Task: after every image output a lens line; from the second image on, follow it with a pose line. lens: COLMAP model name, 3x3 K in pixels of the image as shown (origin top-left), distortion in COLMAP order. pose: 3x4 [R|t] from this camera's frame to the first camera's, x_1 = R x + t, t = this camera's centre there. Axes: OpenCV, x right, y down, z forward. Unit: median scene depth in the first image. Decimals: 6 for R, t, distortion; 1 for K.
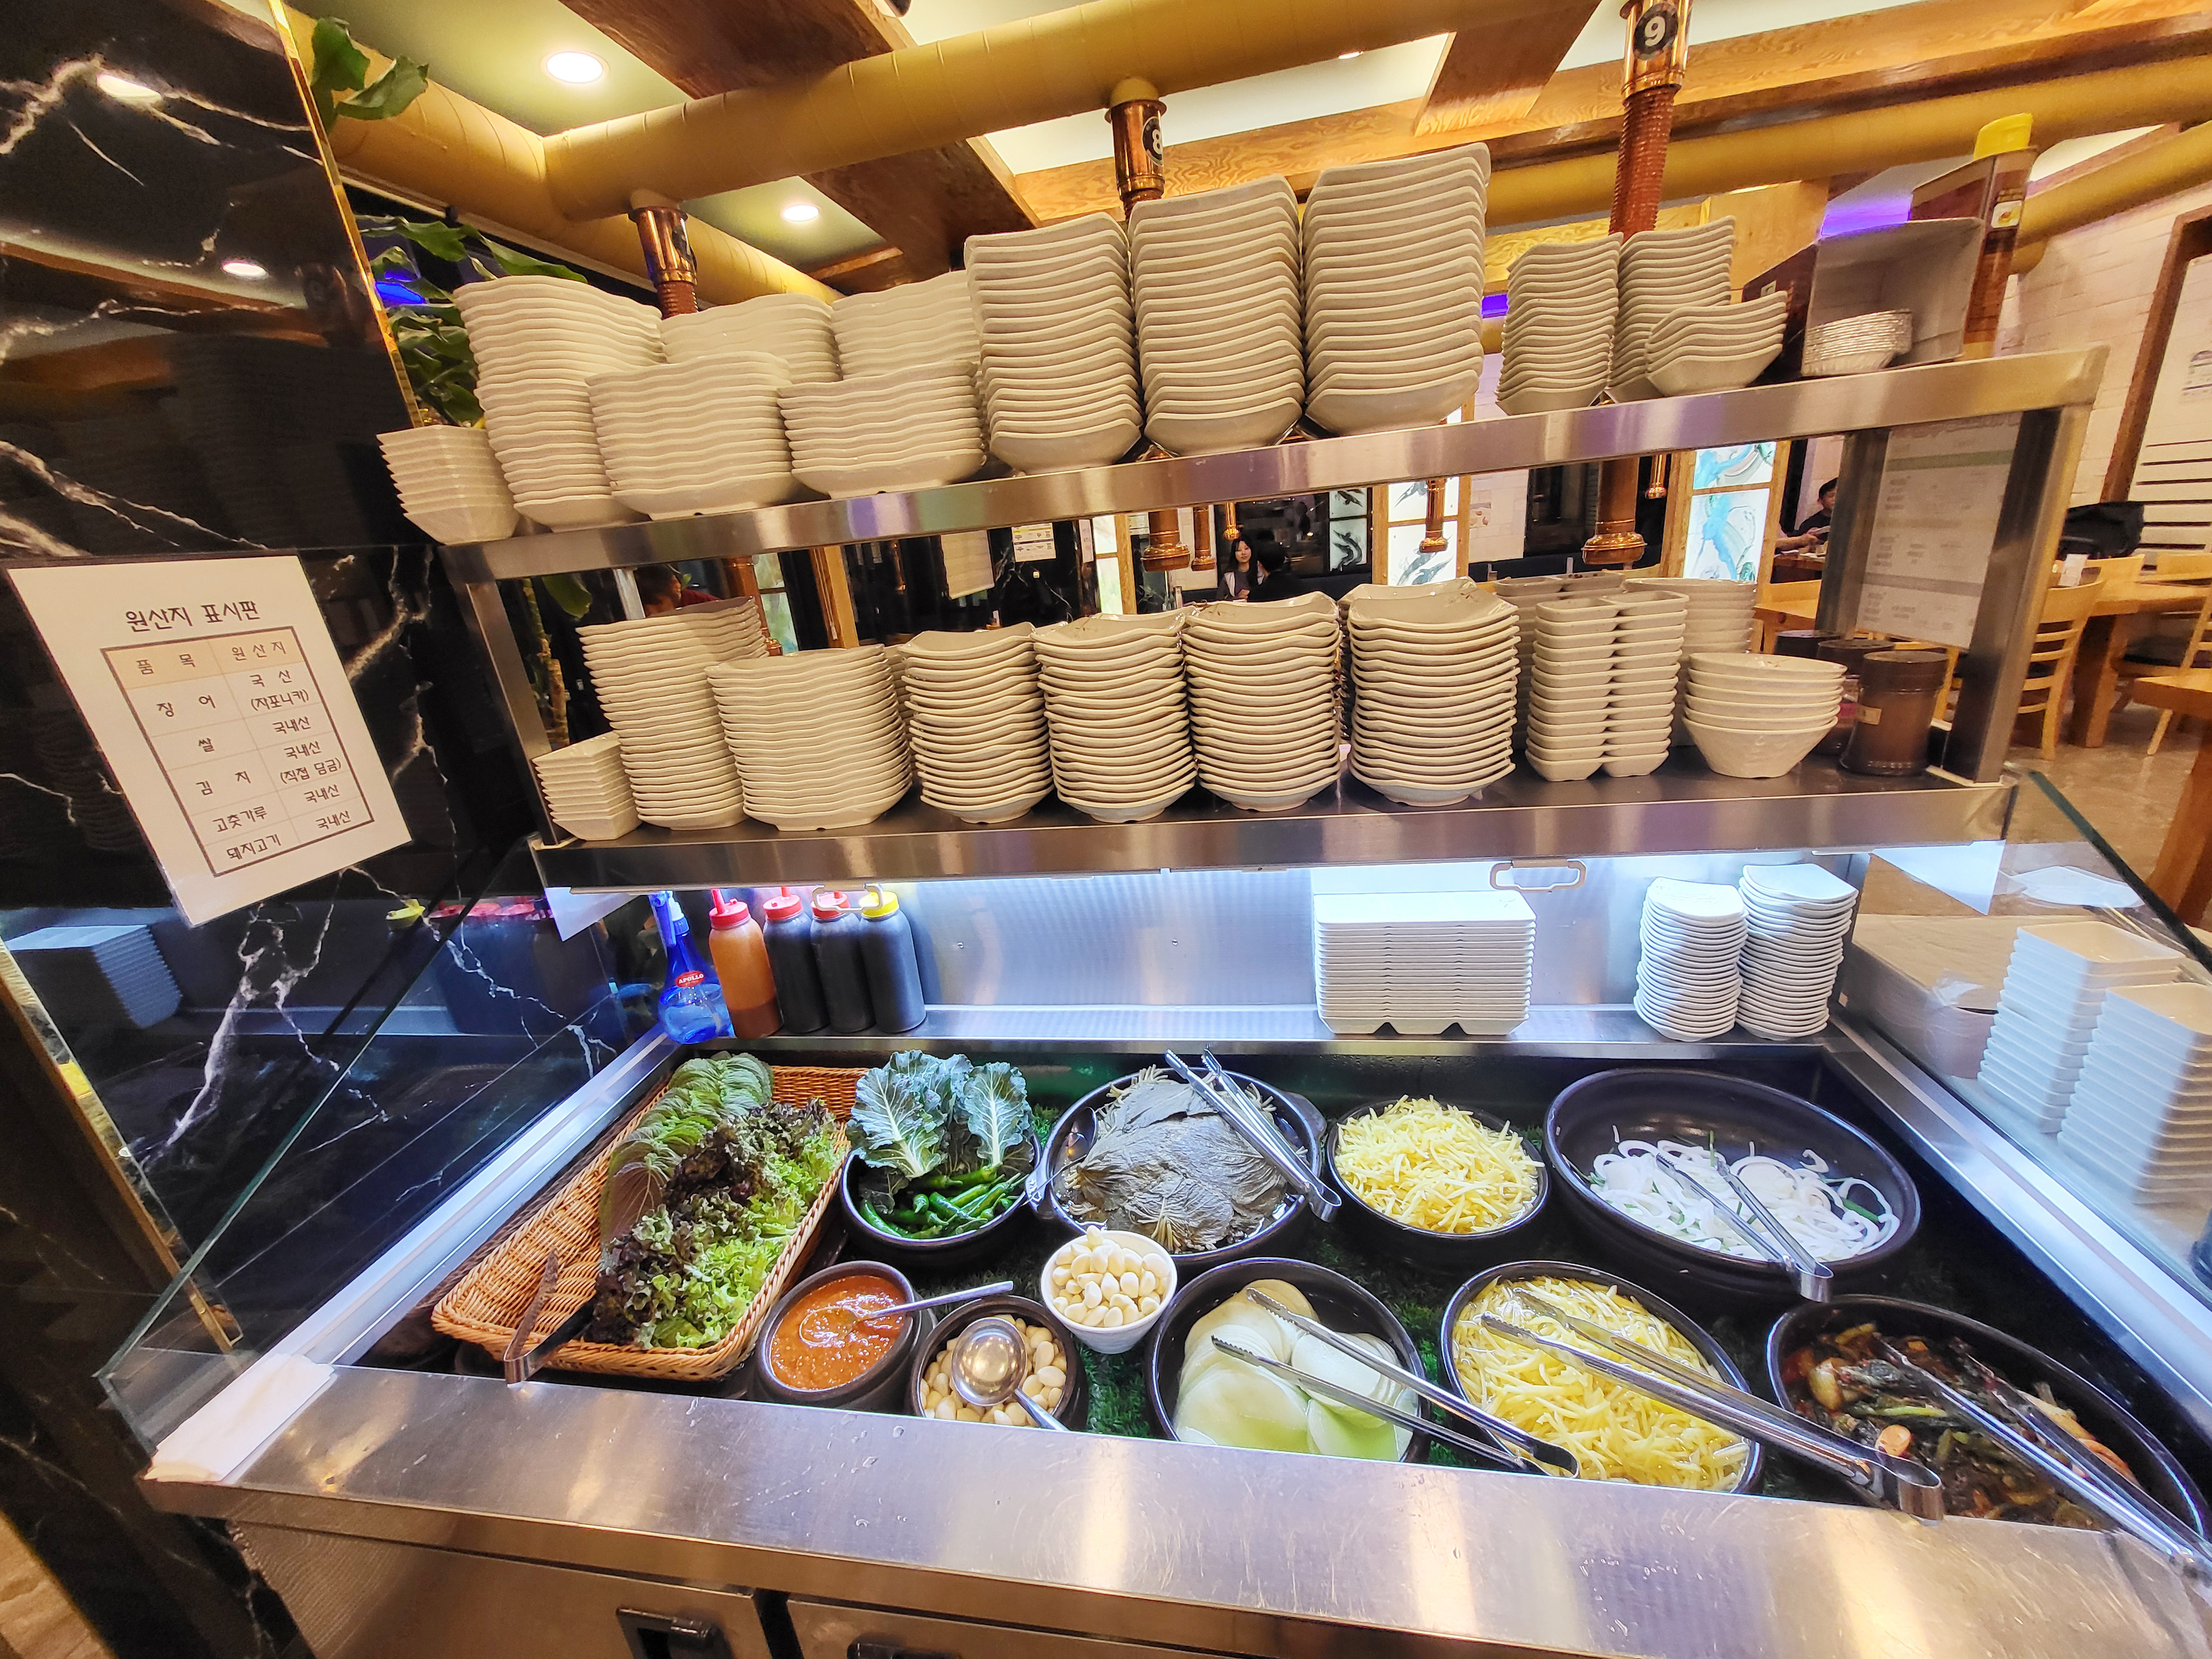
lens RADIAL K [[866.4, 0, 1102.0], [0, 866.4, 839.3], [0, 0, 1]] dist [0.004452, -0.000019]
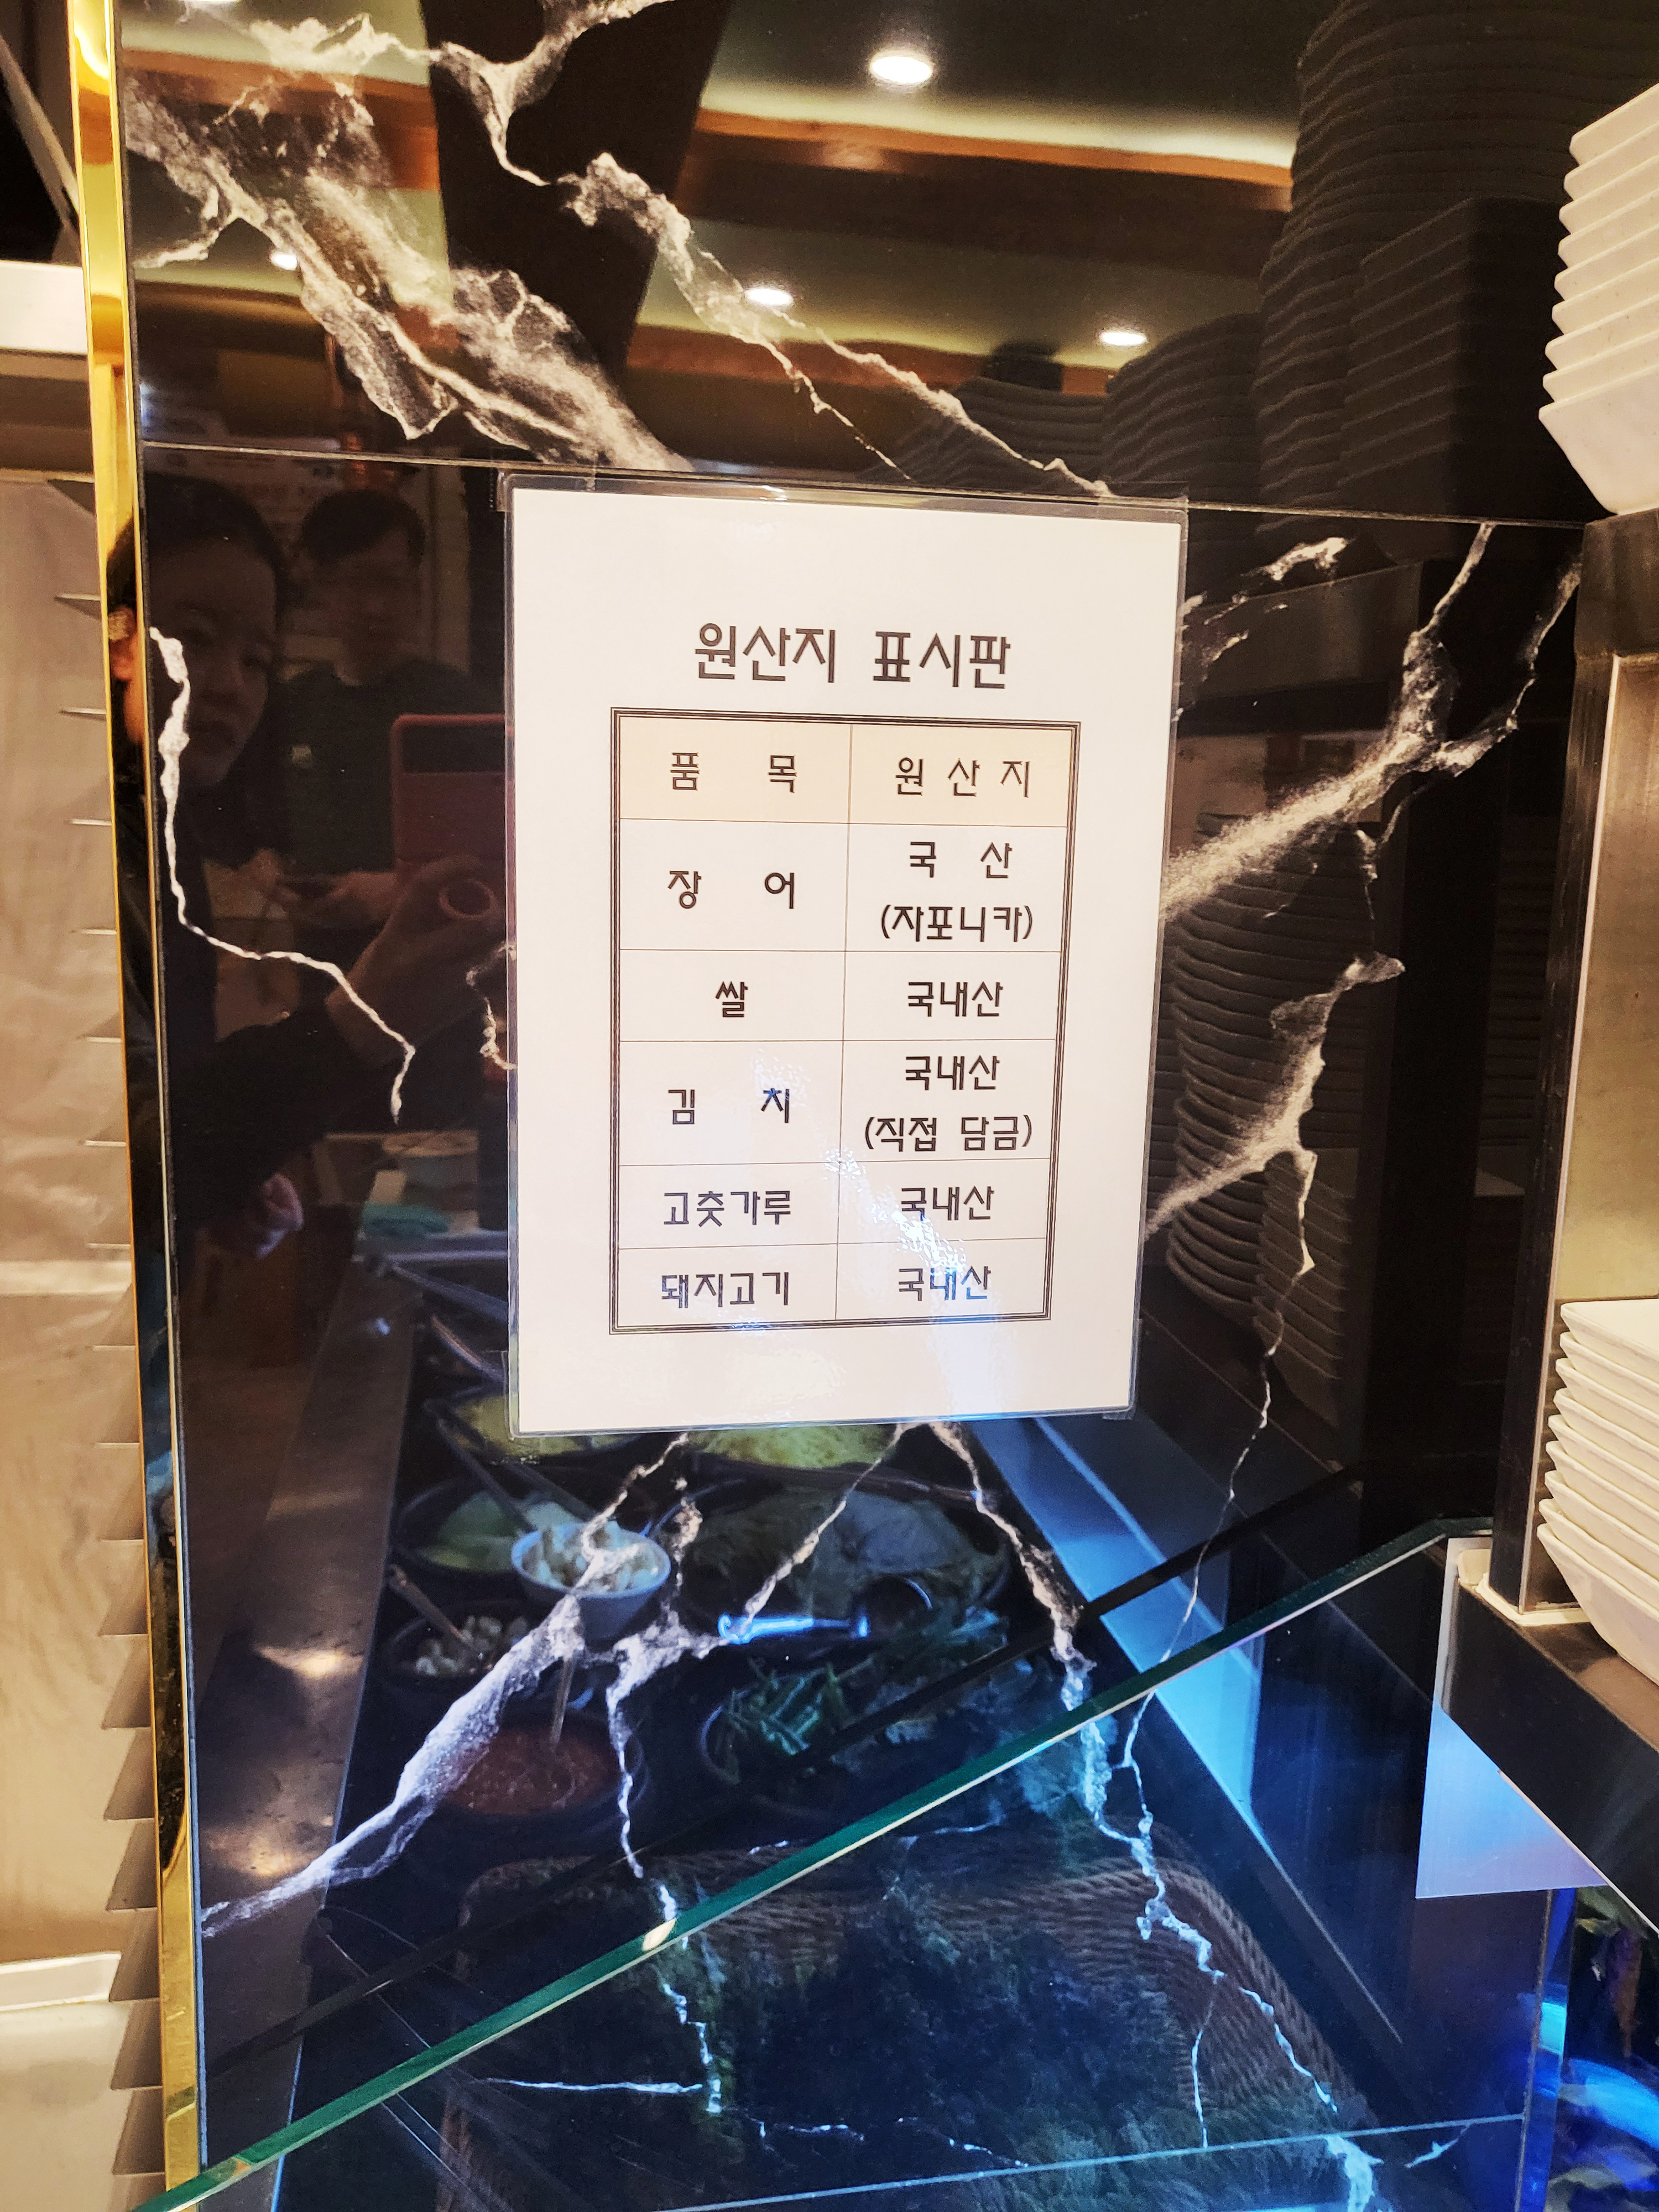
lens RADIAL K [[1720.9, 0, 824.7], [0, 1720.9, 1102.9], [0, 0, 1]] dist [0.001949, 0.007578]
pose [[0.332195, 0.279444, -0.900865, -0.343640], [-0.375576, 0.915310, 0.145431, -0.180556], [0.865210, 0.290032, 0.409014, 0.724939]]
